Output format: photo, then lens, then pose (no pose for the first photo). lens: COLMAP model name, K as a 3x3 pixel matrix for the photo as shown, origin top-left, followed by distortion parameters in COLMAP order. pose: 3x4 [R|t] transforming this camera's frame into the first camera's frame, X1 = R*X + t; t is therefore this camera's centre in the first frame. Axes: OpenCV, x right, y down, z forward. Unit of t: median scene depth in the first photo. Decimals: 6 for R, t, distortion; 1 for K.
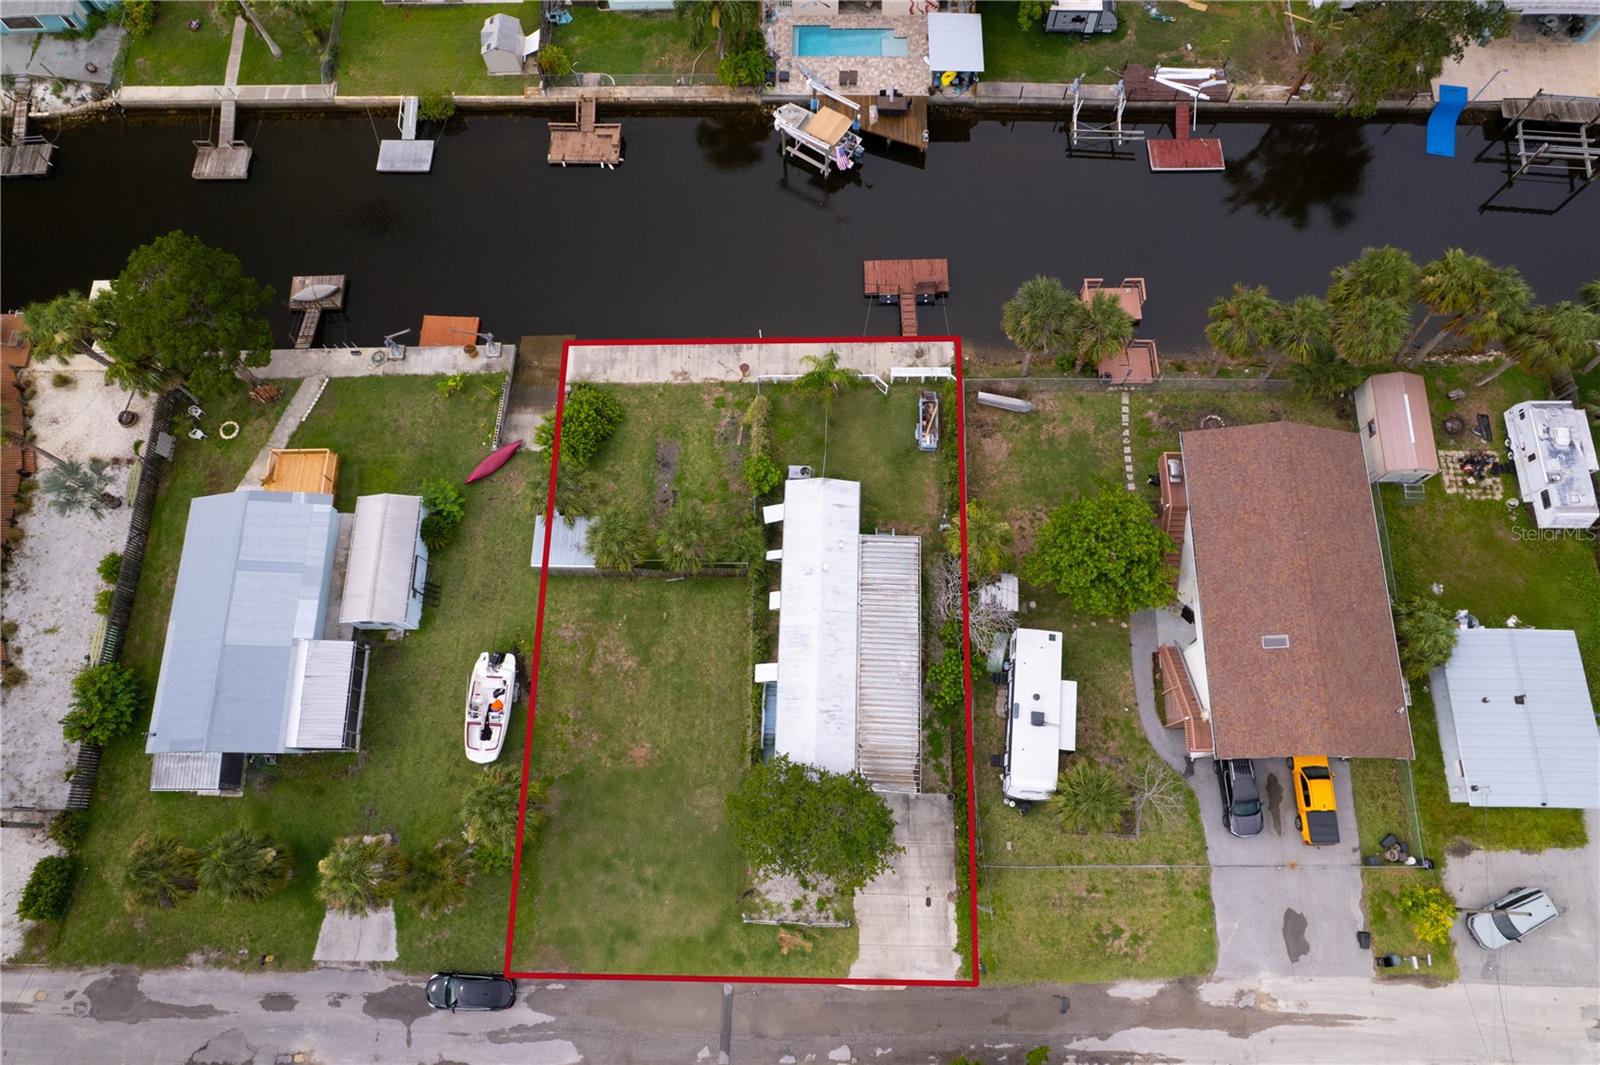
lens RADIAL K [[1043.4, 0, 800.0], [0, 1043.4, 532.5], [0, 0, 1]] dist [-0.077853, 0.063721]
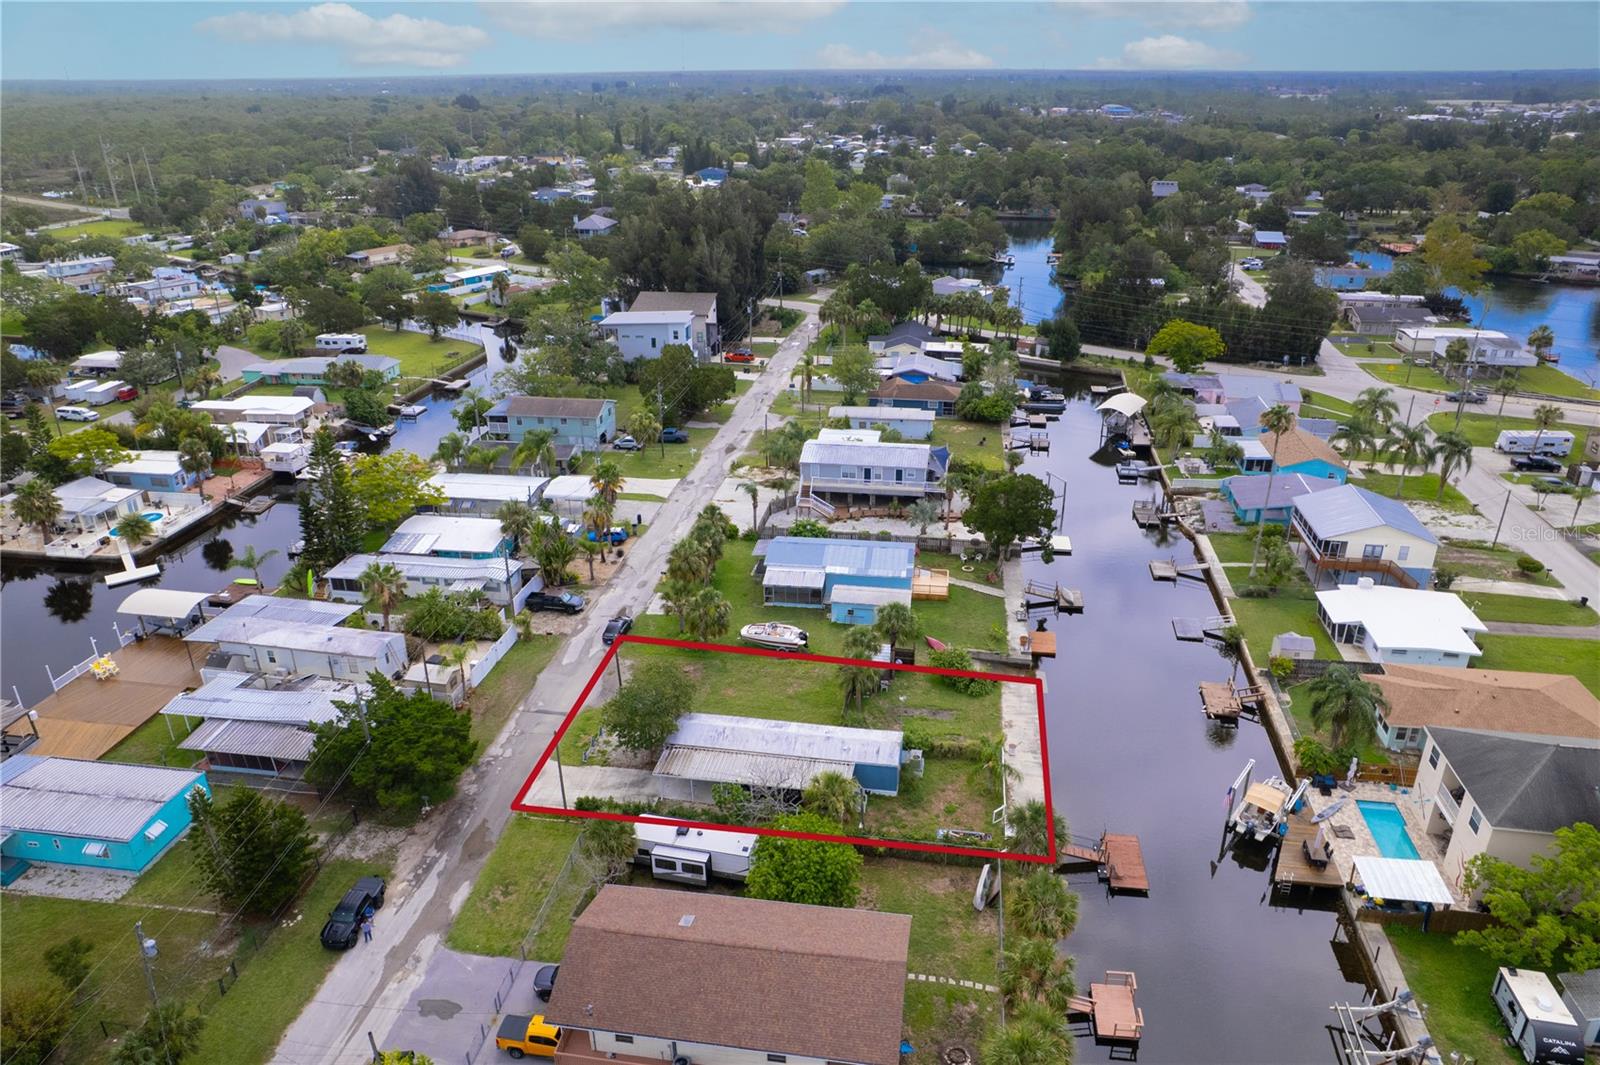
lens RADIAL K [[1058.1, 0, 799.4], [0, 1058.1, 536.1], [0, 0, 1]] dist [-0.073145, 0.058062]
pose [[-0.144882, 0.425085, -0.893483, 1.170270], [-0.938706, 0.226416, 0.259935, -0.352740], [0.312794, 0.876378, 0.366226, 0.276834]]
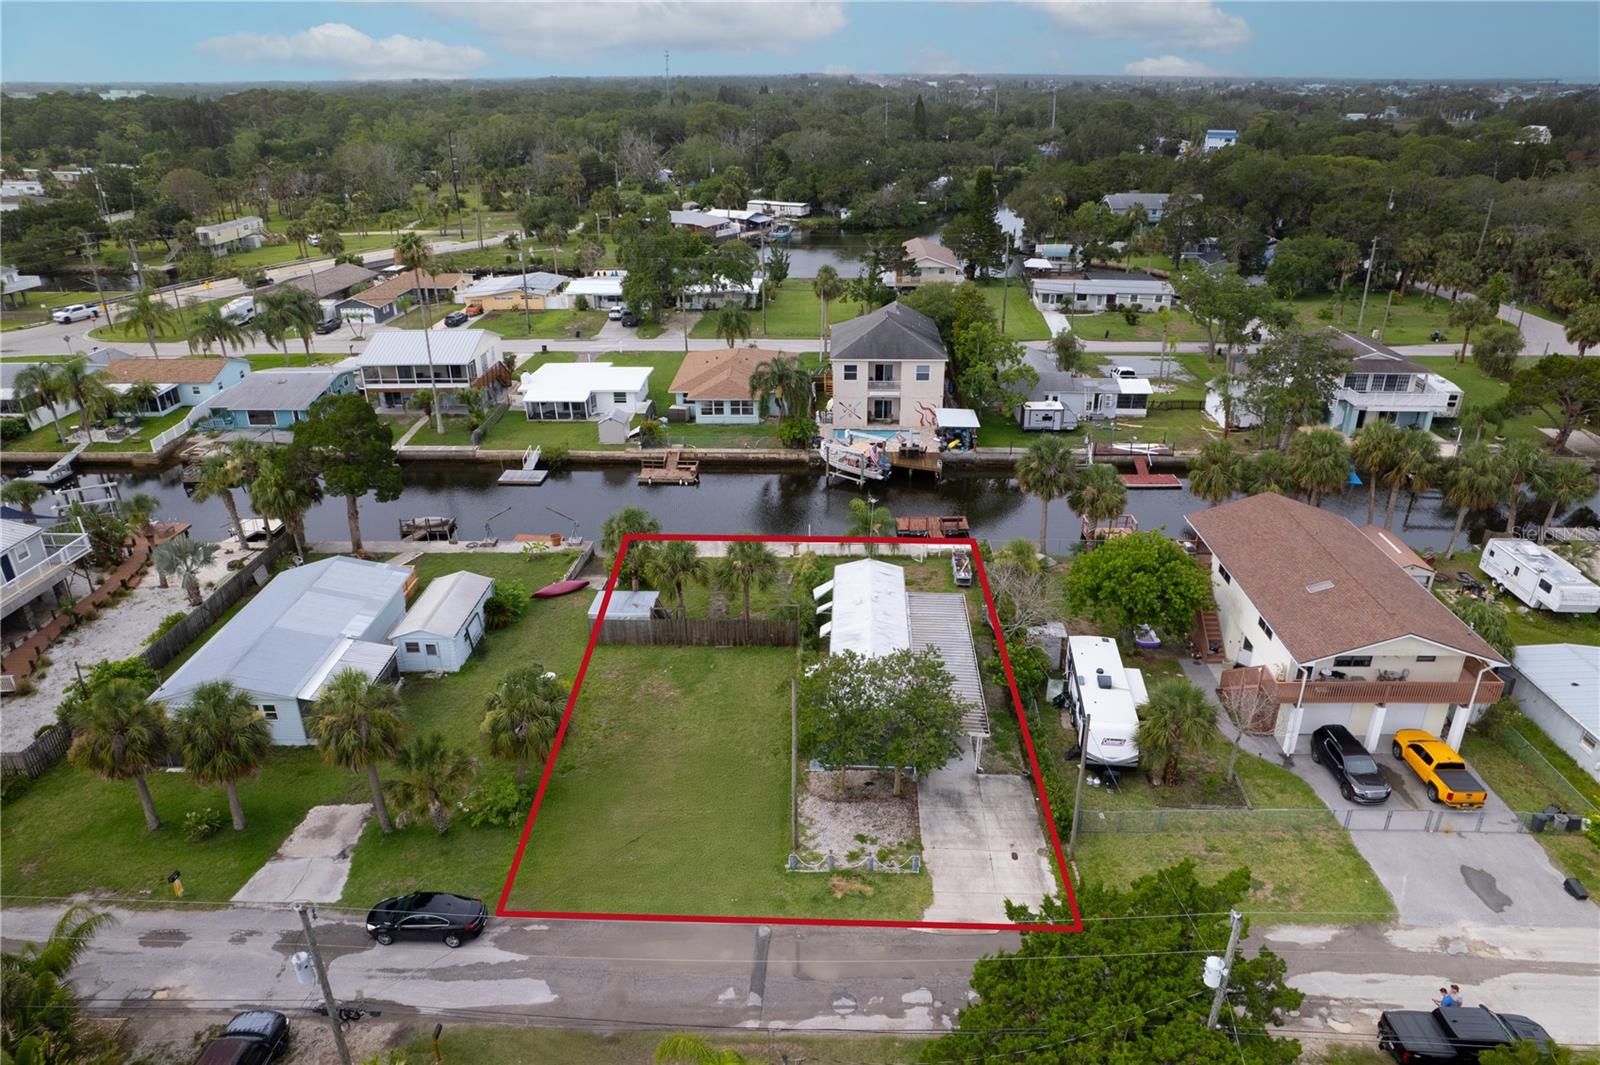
lens RADIAL K [[1043.4, 0, 800.0], [0, 1043.4, 532.5], [0, 0, 1]] dist [-0.077853, 0.063721]
pose [[0.999673, 0.022012, -0.013038, -0.039155], [-0.024405, 0.667629, -0.744094, 0.793399], [-0.007674, 0.744169, 0.667947, 0.268086]]
